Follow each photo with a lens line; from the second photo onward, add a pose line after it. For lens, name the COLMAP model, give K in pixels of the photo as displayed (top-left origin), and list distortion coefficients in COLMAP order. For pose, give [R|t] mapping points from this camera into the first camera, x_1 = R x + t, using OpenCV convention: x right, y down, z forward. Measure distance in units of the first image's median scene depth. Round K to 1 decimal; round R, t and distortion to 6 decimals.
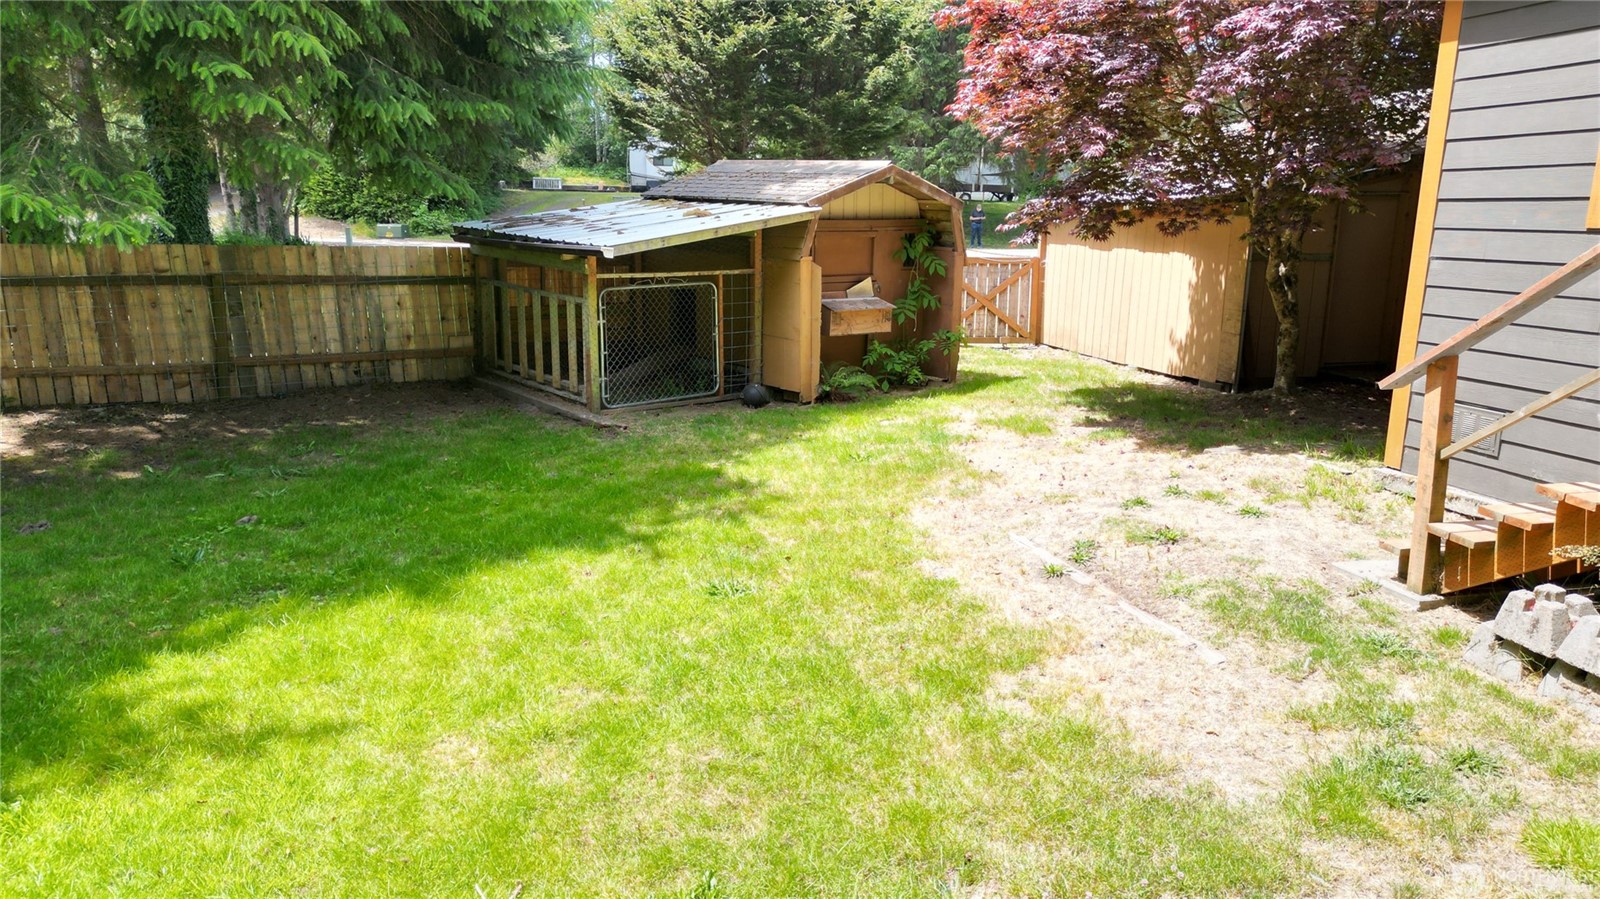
lens RADIAL K [[1119.8, 0, 793.7], [0, 1119.8, 446.6], [0, 0, 1]] dist [0.095903, -0.102587]
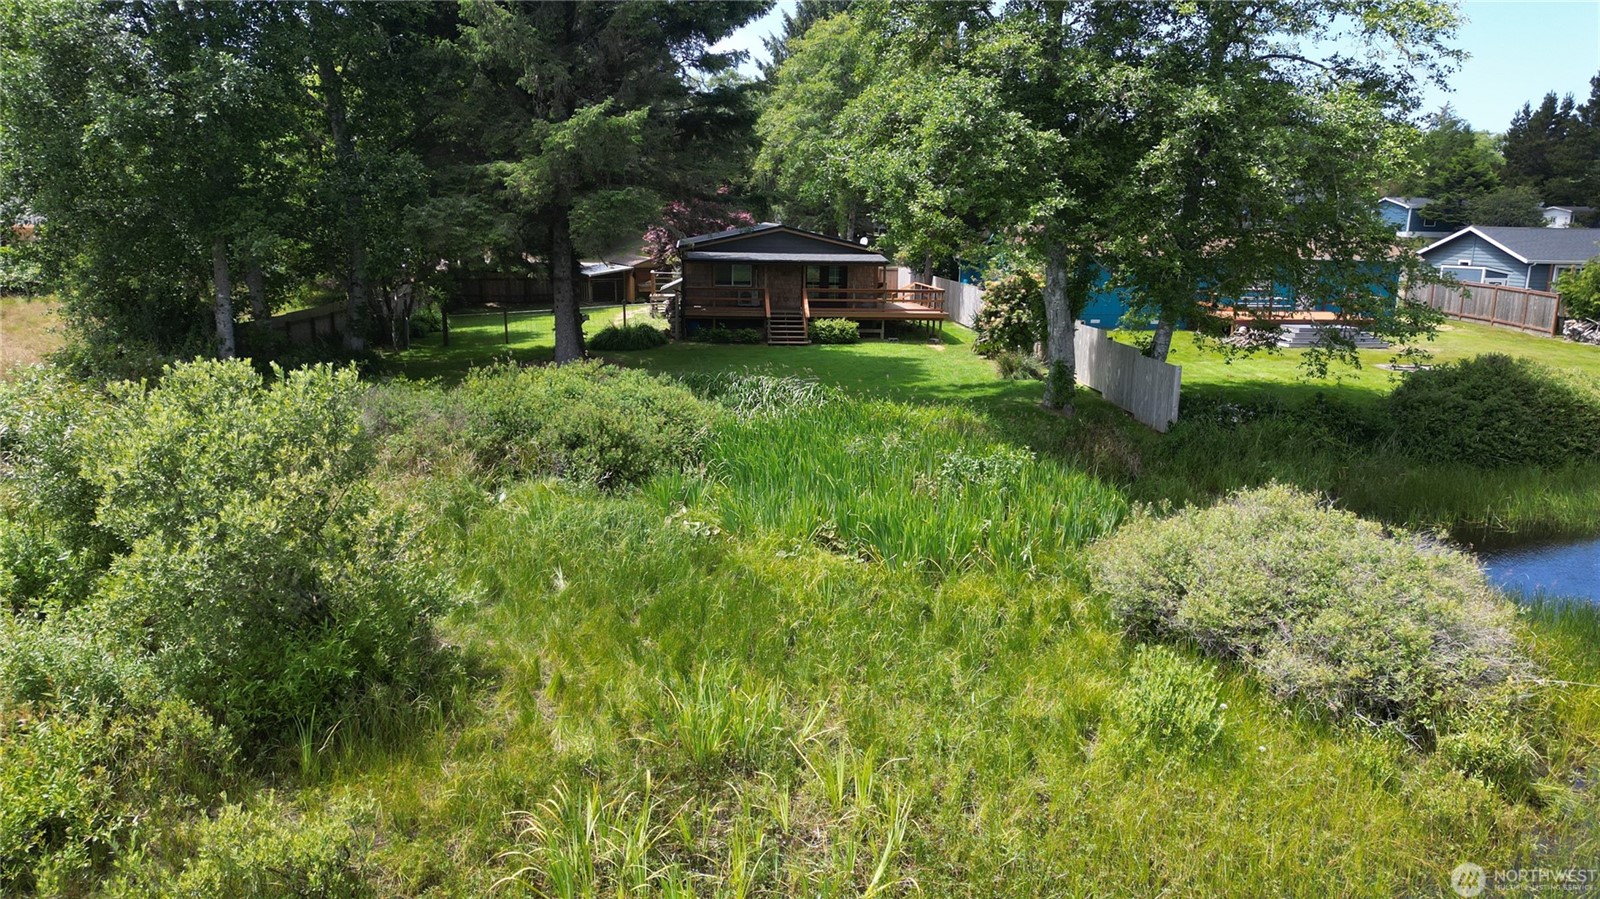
lens RADIAL K [[1119.8, 0, 793.7], [0, 1119.8, 446.6], [0, 0, 1]] dist [0.095903, -0.102587]
pose [[0.990715, 0.026751, -0.133300, 1.499136], [-0.026845, 0.999639, 0.001089, 0.612033], [0.133281, 0.002500, 0.991075, -4.192359]]
